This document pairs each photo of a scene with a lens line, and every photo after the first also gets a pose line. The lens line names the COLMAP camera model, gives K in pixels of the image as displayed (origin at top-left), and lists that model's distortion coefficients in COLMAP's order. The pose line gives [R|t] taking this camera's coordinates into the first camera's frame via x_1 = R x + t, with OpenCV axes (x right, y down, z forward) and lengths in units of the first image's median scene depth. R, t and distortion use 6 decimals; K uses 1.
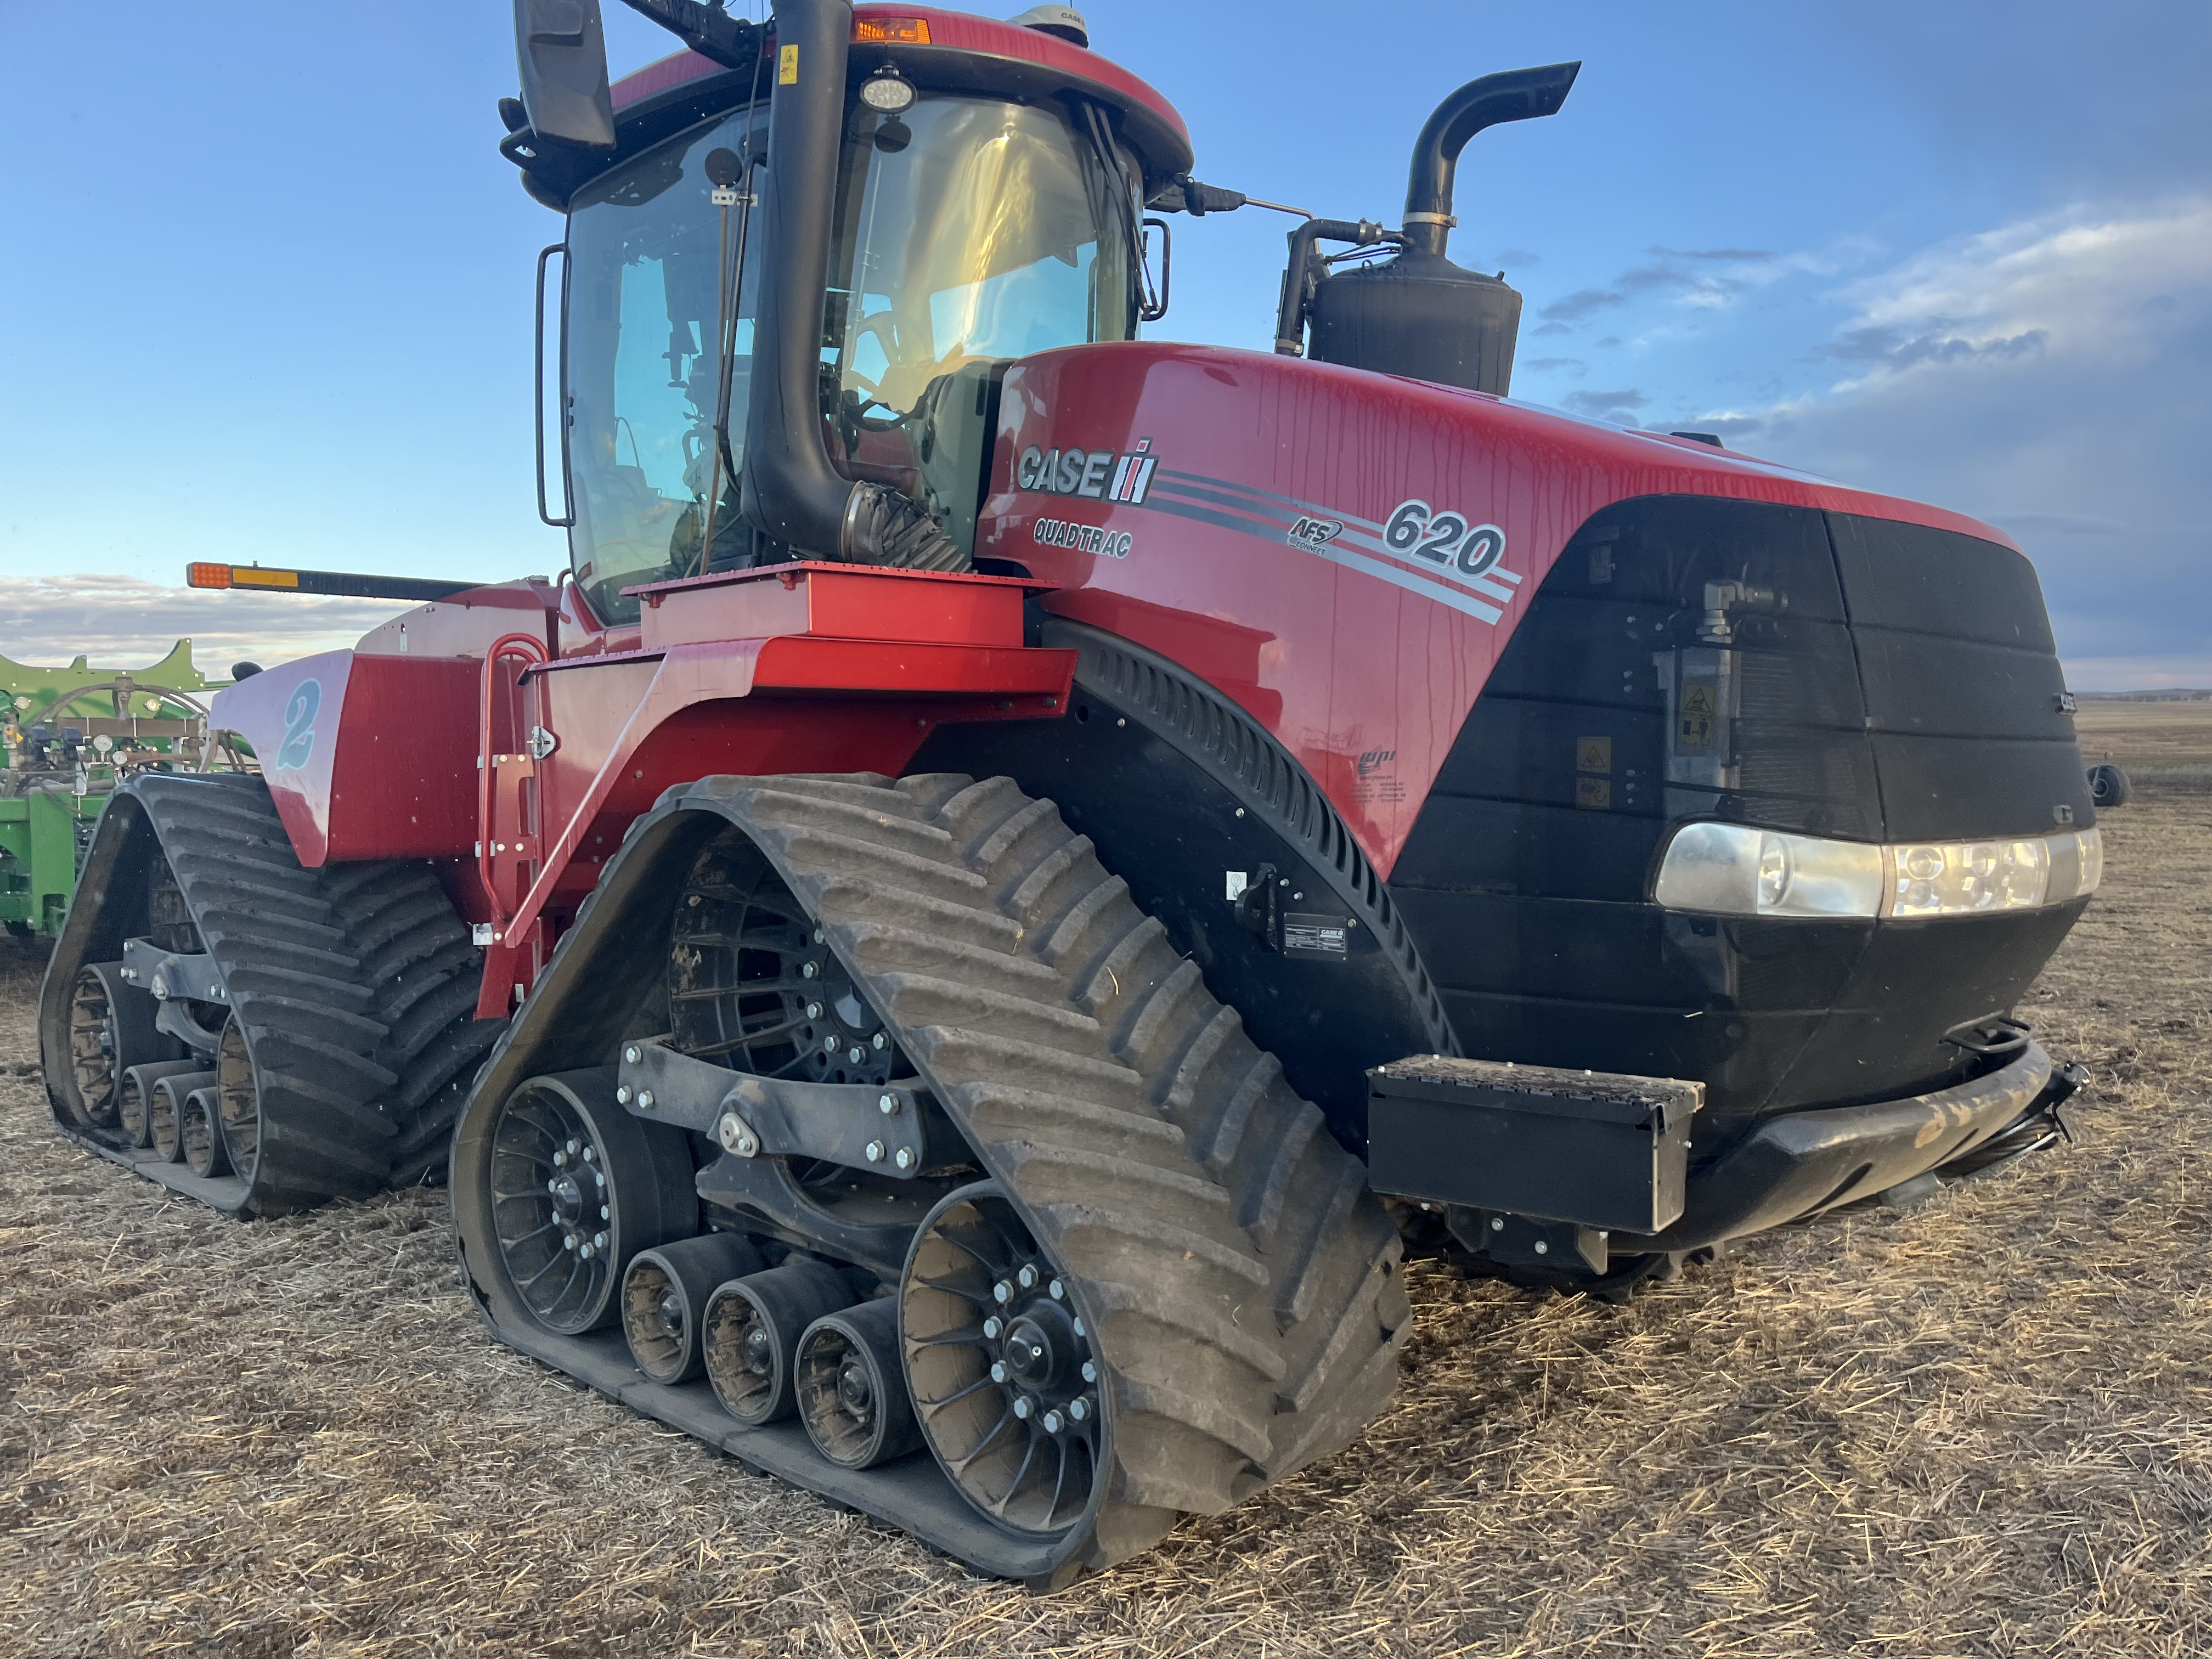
lens RADIAL K [[1681.3, 0, 1093.7], [0, 1681.3, 836.8], [0, 0, 1]] dist [0.086969, -0.131332]
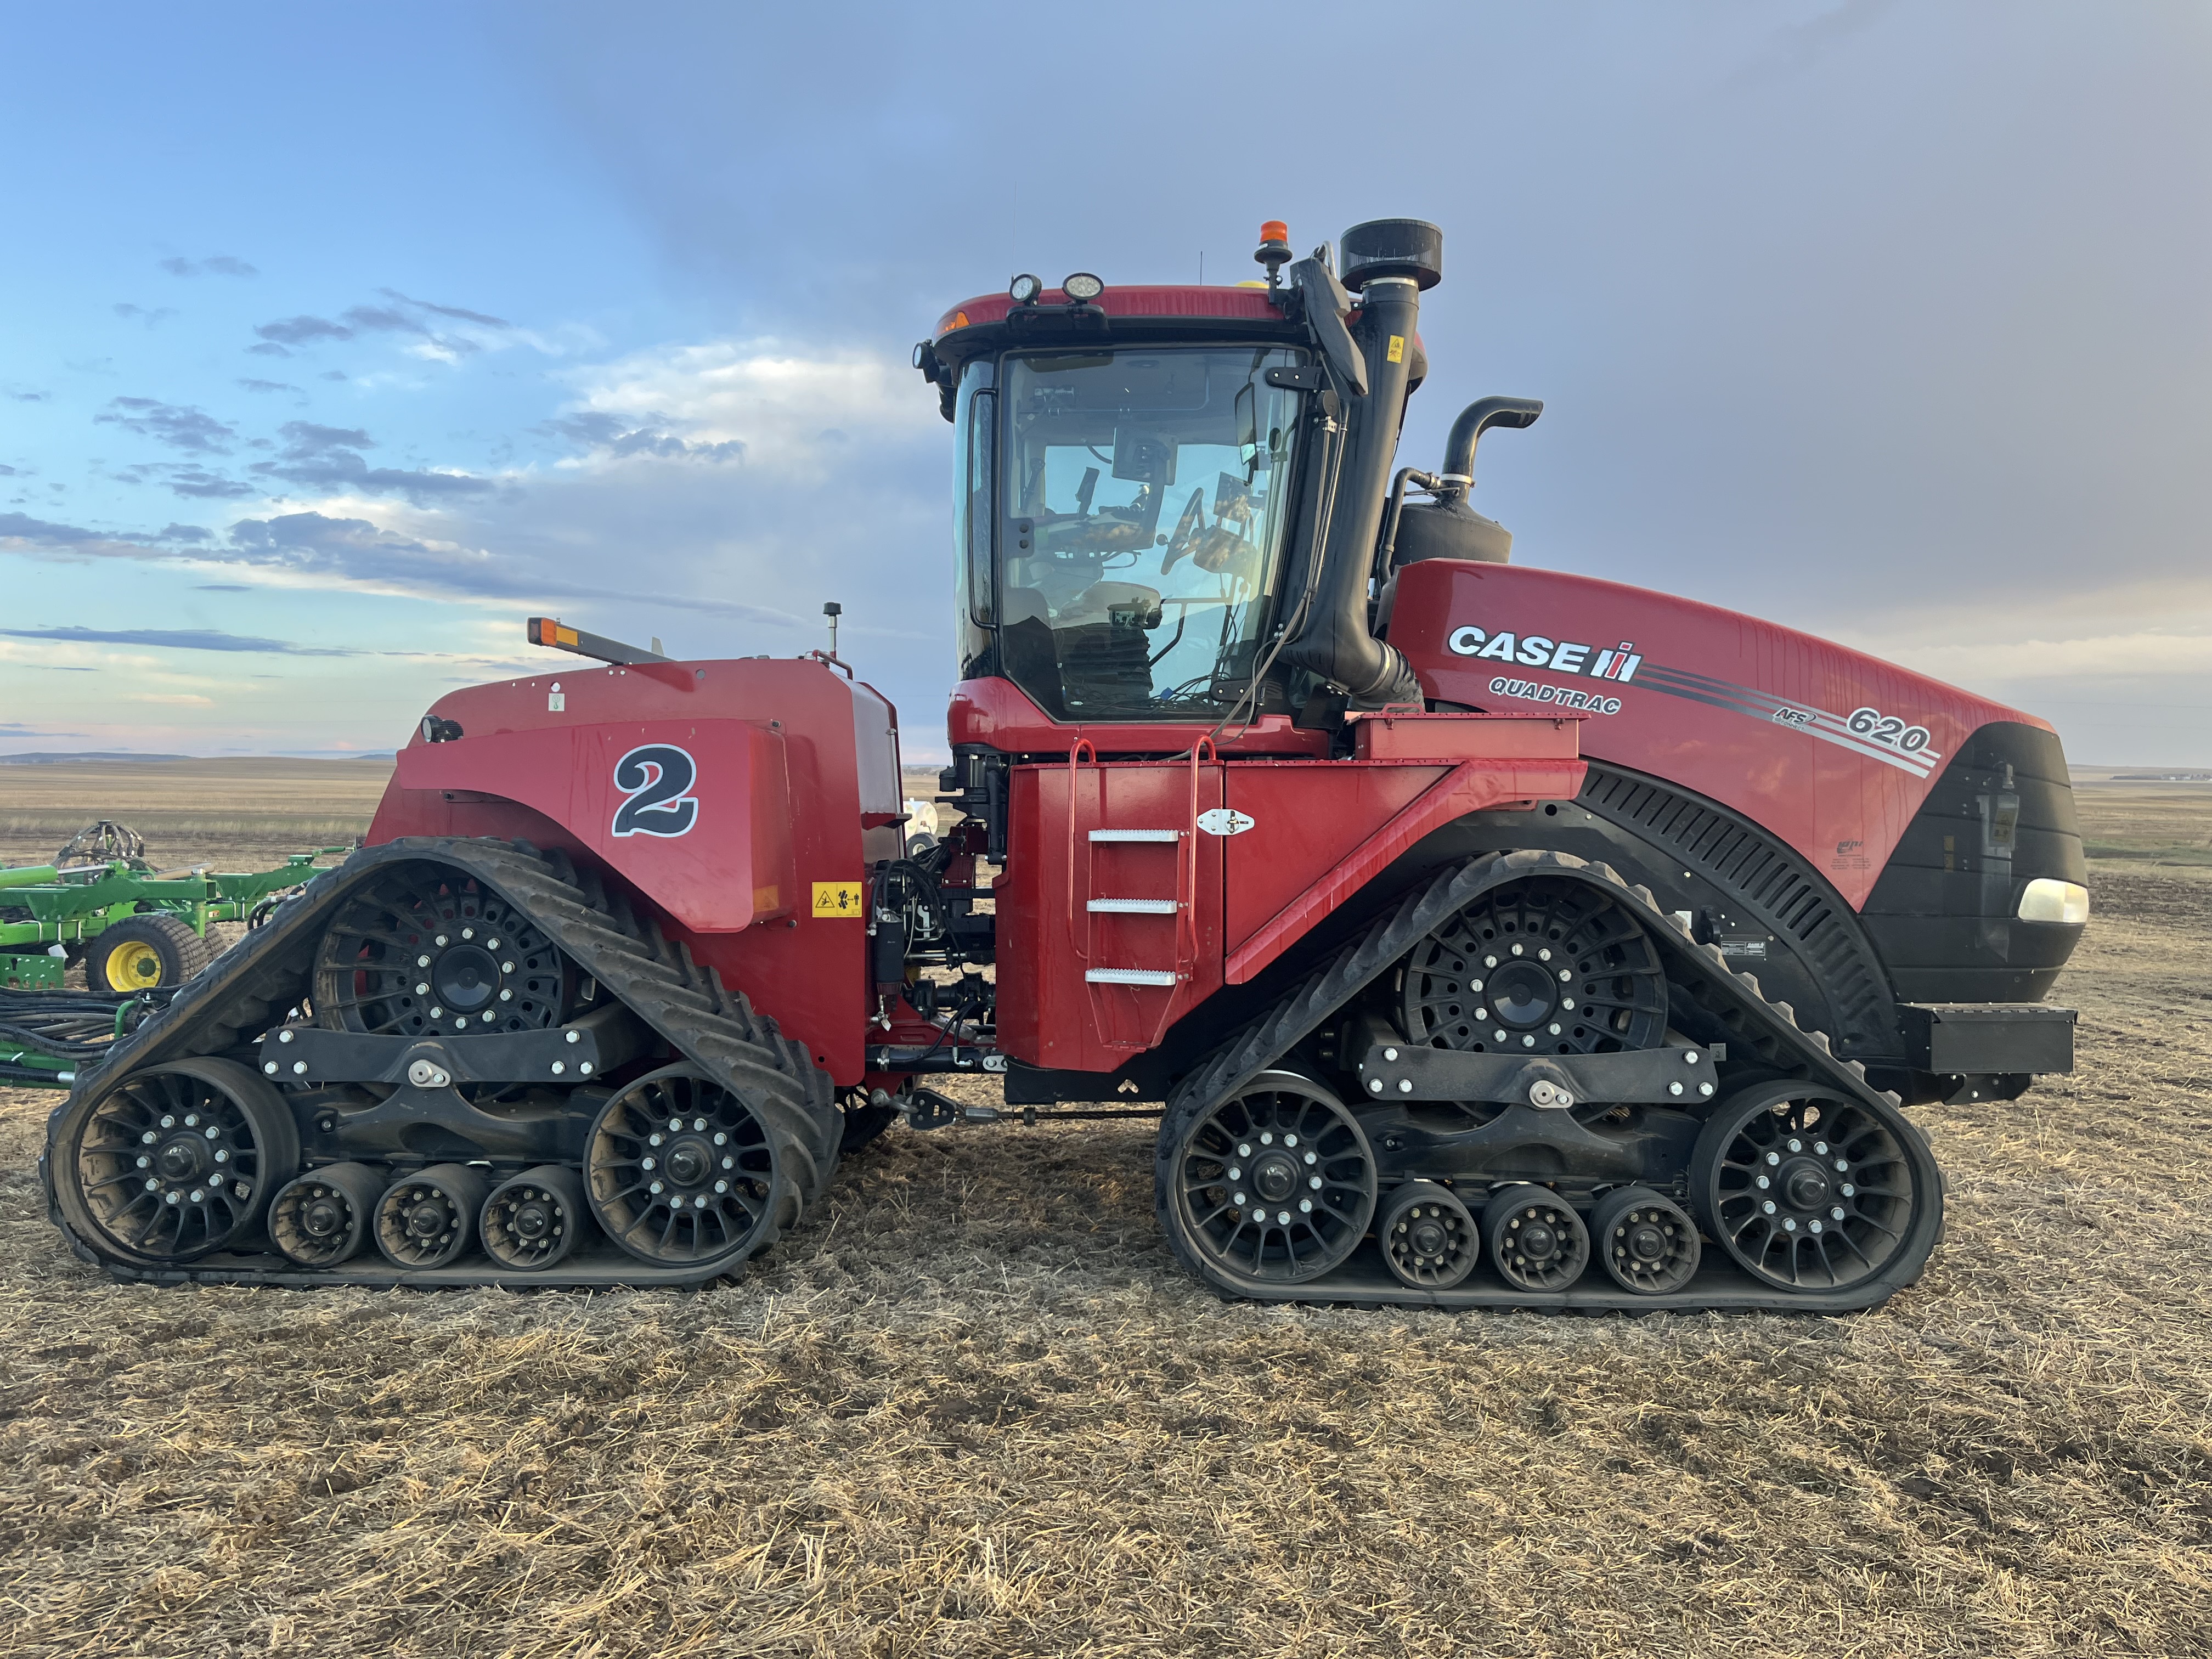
lens RADIAL K [[1681.3, 0, 1093.7], [0, 1681.3, 836.8], [0, 0, 1]] dist [0.086969, -0.131332]
pose [[0.745968, 0.007162, 0.665943, -0.779005], [0.013310, 0.999582, -0.025660, -0.008935], [-0.665849, 0.028005, 0.745561, 0.077512]]
